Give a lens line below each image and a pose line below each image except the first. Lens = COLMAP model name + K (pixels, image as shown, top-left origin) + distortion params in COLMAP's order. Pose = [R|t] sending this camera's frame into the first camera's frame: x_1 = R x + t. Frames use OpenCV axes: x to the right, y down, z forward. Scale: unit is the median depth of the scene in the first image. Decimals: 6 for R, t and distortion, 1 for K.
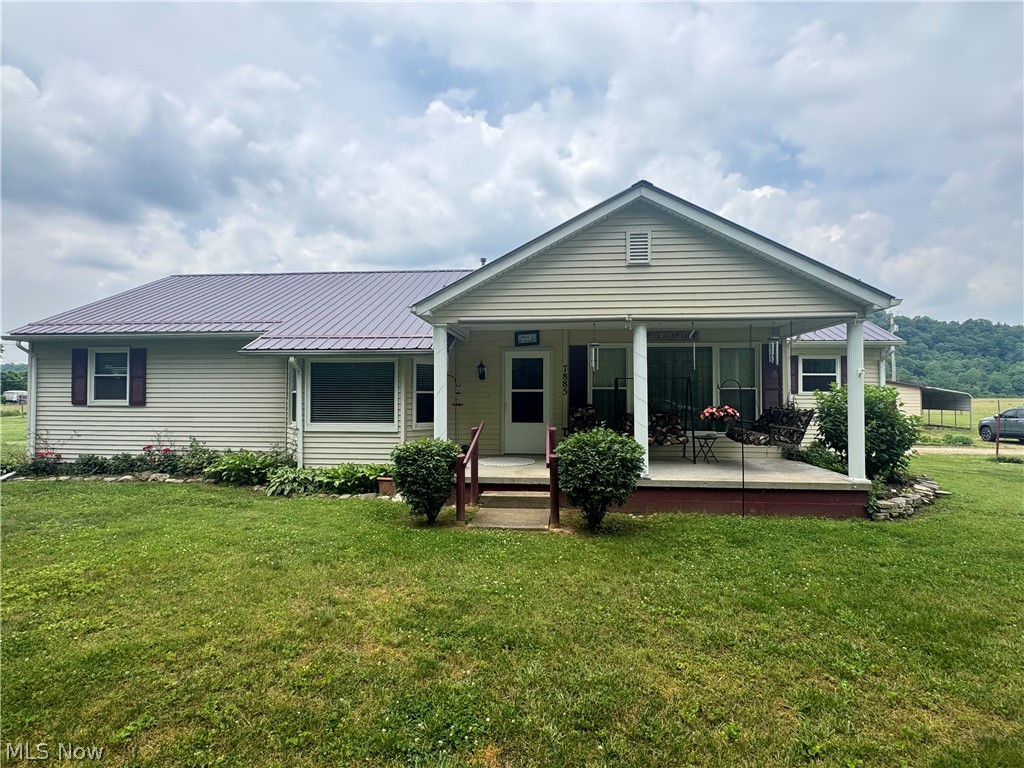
lens RADIAL K [[516.3, 0, 513.7], [0, 516.3, 385.5], [0, 0, 1]] dist [-0.006406, 0.000596]
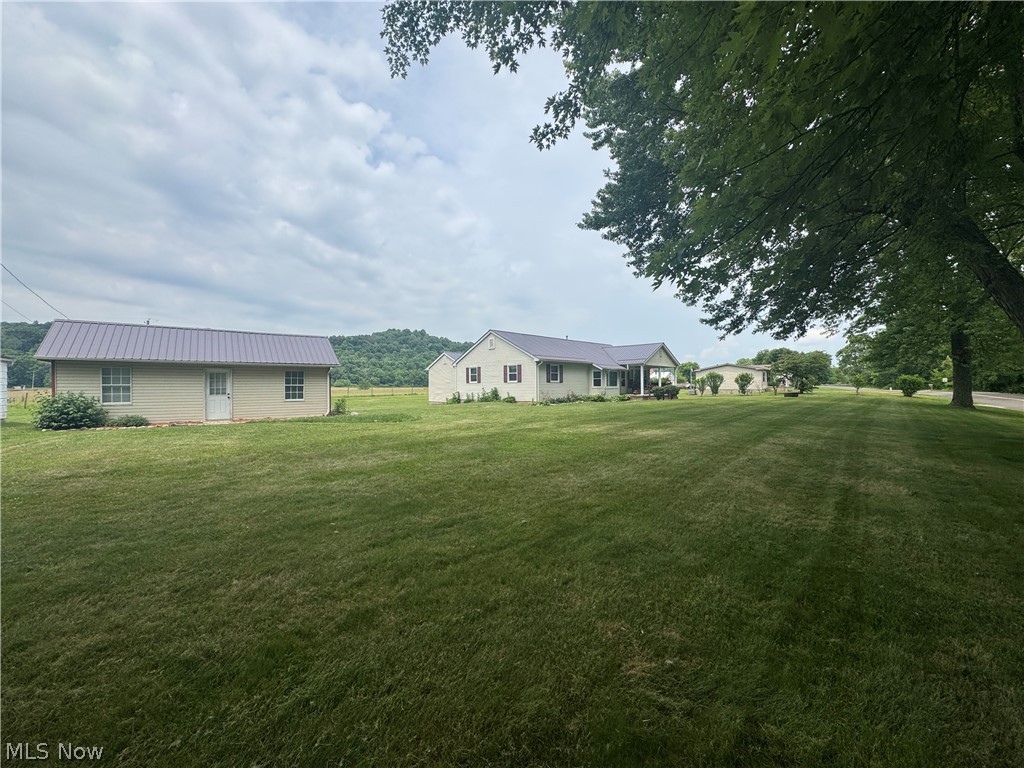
lens RADIAL K [[409.0, 0, 518.4], [0, 409.0, 386.8], [0, 0, 1]] dist [-0.000580, -0.000219]
pose [[0.637447, -0.009157, 0.770439, -3.196893], [-0.005857, 0.999843, 0.016729, 0.023719], [-0.770472, -0.015176, 0.637294, -0.508928]]
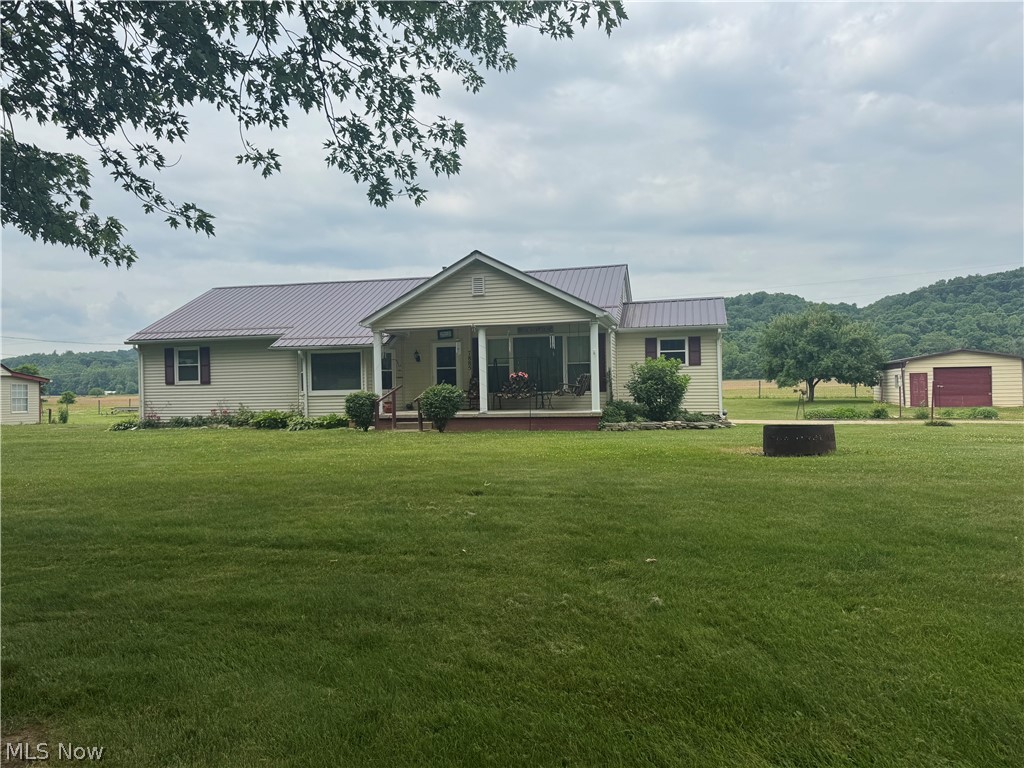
lens RADIAL K [[720.1, 0, 513.6], [0, 720.1, 382.4], [0, 0, 1]] dist [0.029012, -0.002961]
pose [[0.990090, -0.022007, -0.138699, 0.529474], [0.024053, 0.999625, 0.013095, 0.030453], [0.138359, -0.016301, 0.990248, -1.115245]]
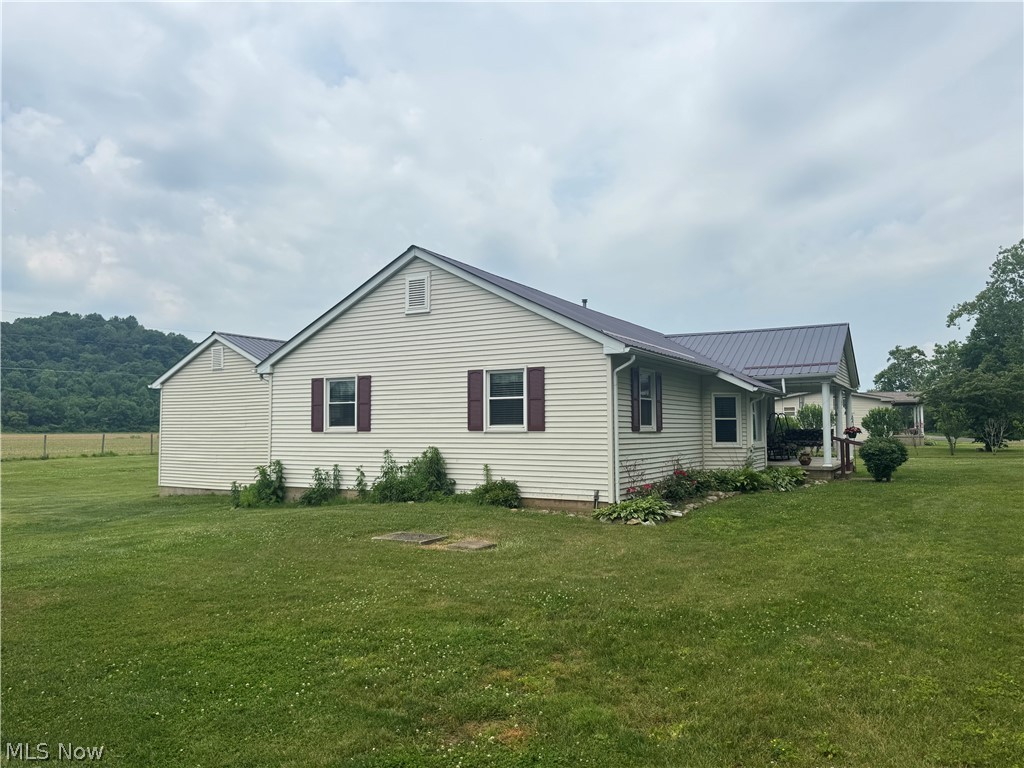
lens RADIAL K [[720.1, 0, 506.7], [0, 720.1, 388.7], [0, 0, 1]] dist [0.029012, -0.002961]
pose [[0.425280, 0.043885, 0.903997, -2.298209], [-0.010985, 0.999000, -0.043329, 0.019495], [-0.904995, 0.008496, 0.425337, 0.733797]]
